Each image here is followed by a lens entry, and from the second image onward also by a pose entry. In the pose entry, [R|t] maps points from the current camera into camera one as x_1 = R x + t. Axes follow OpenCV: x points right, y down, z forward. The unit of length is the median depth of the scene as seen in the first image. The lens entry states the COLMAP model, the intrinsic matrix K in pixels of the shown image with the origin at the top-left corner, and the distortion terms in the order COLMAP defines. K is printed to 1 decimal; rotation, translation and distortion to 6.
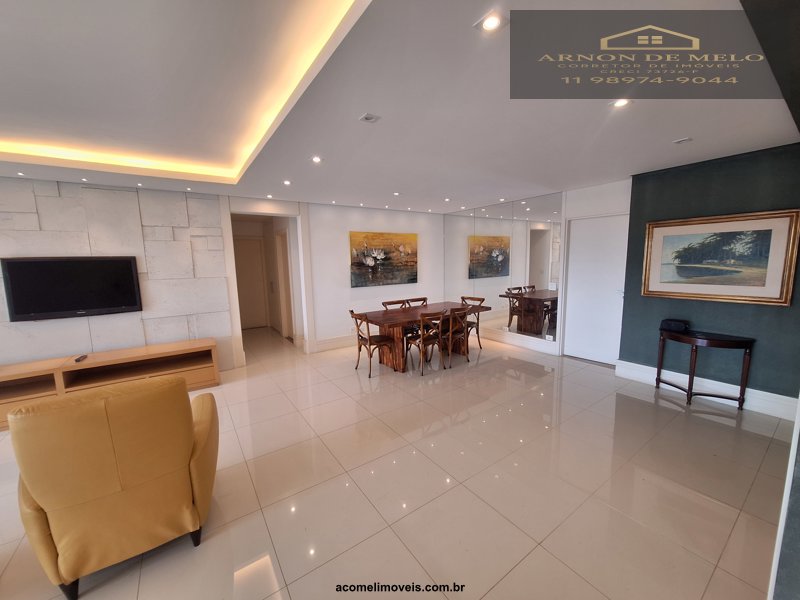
lens RADIAL K [[314.6, 0, 402.3], [0, 314.6, 300.8], [0, 0, 1]] dist [-0.001344, 0.000350]
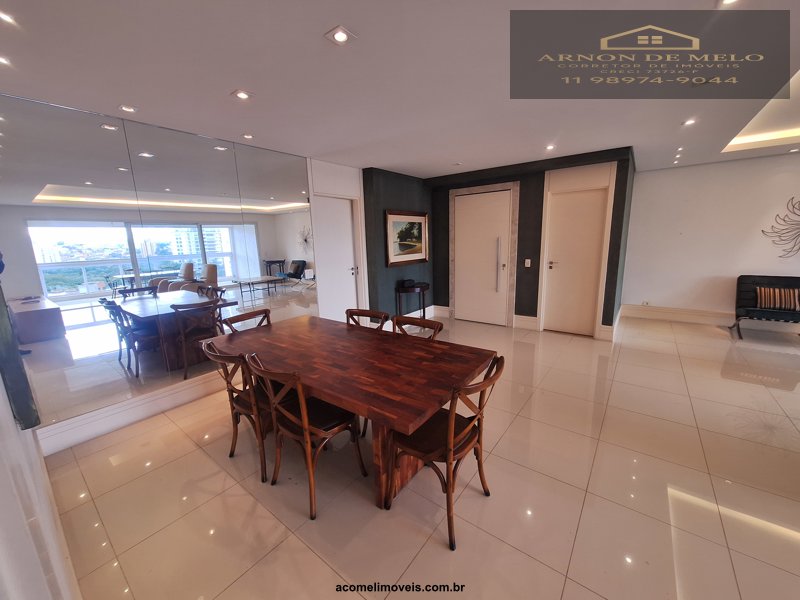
lens RADIAL K [[314.6, 0, 402.3], [0, 314.6, 300.8], [0, 0, 1]] dist [-0.001344, 0.000350]
pose [[-0.304634, -0.158438, 0.939199, -0.492694], [0.159741, 0.963602, 0.214368, -0.151503], [-0.938978, 0.215333, -0.268237, 1.321398]]
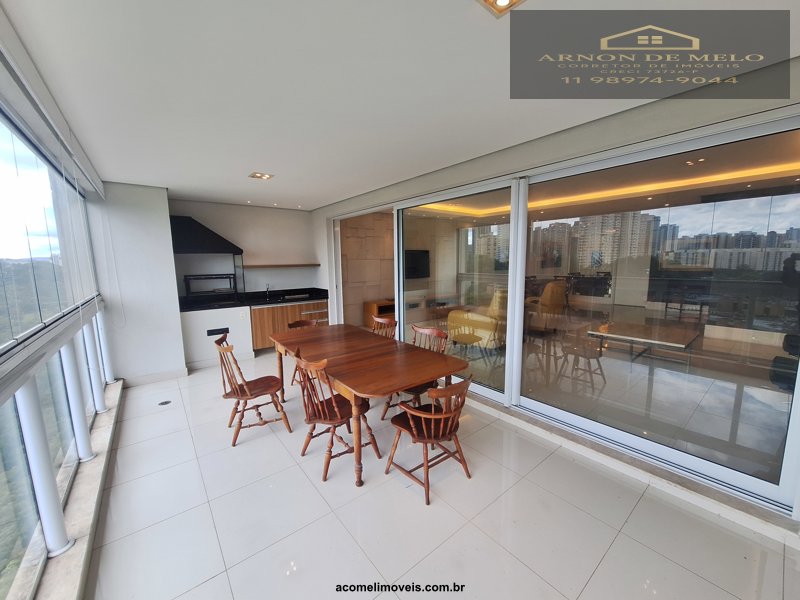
lens RADIAL K [[314.6, 0, 402.3], [0, 314.6, 300.8], [0, 0, 1]] dist [-0.001344, 0.000350]
pose [[0.997536, 0.000291, 0.070157, -1.205233], [-0.000304, 1.000000, 0.000173, 0.197188], [-0.070157, -0.000194, 0.997536, -1.090958]]
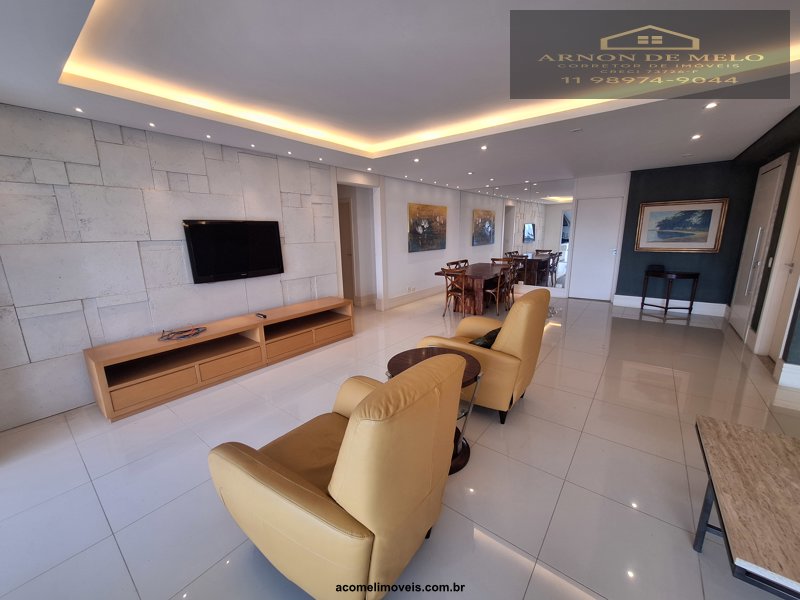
lens RADIAL K [[314.6, 0, 402.3], [0, 314.6, 300.8], [0, 0, 1]] dist [-0.001344, 0.000350]
pose [[0.956289, -0.059139, 0.286381, -0.788891], [0.036585, 0.995838, 0.083480, 0.056088], [-0.290125, -0.069353, 0.954472, -0.165089]]
